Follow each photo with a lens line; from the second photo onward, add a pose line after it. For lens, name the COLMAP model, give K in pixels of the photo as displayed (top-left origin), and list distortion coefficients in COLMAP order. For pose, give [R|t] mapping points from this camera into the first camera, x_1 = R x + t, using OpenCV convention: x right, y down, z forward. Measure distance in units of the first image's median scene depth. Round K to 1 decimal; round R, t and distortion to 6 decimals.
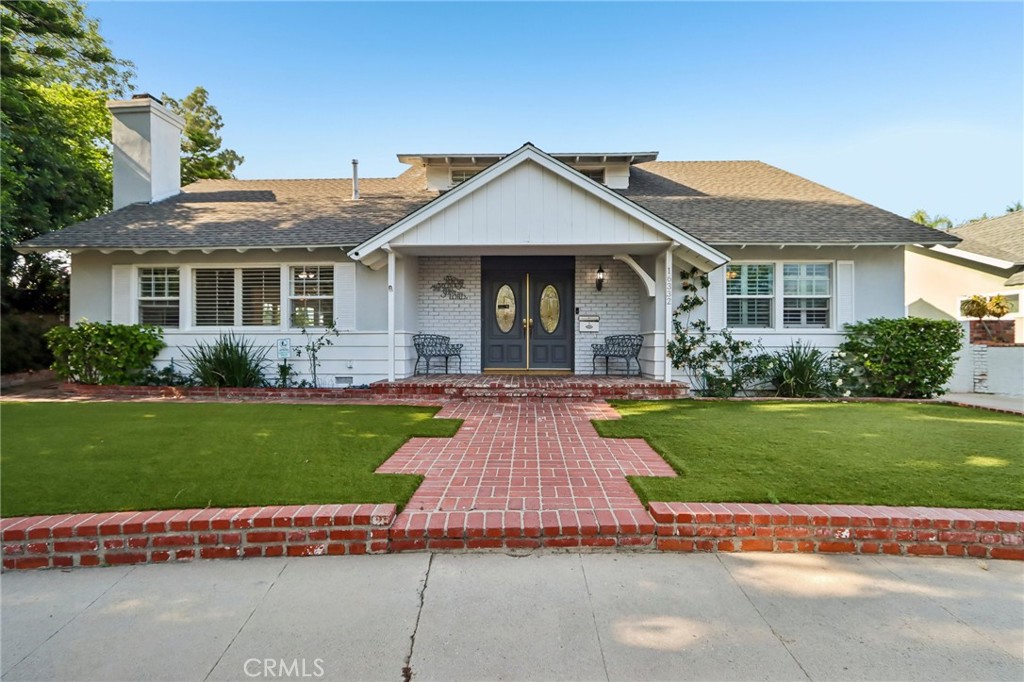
lens RADIAL K [[487.2, 0, 512.1], [0, 487.2, 338.2], [0, 0, 1]] dist [-0.018373, -0.000096]
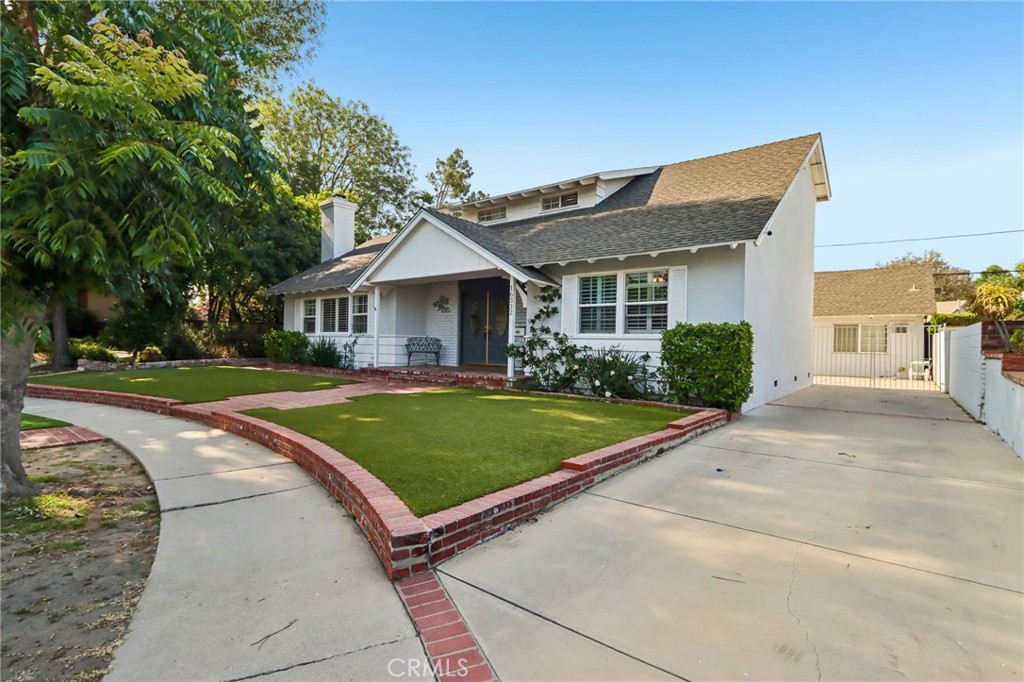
lens RADIAL K [[487.2, 0, 479.9], [0, 487.2, 334.2], [0, 0, 1]] dist [-0.018373, -0.000096]
pose [[0.786628, 0.000924, -0.617427, 0.945467], [-0.006803, 0.999951, -0.007171, -0.009287], [0.617390, 0.009841, 0.786596, -0.036663]]
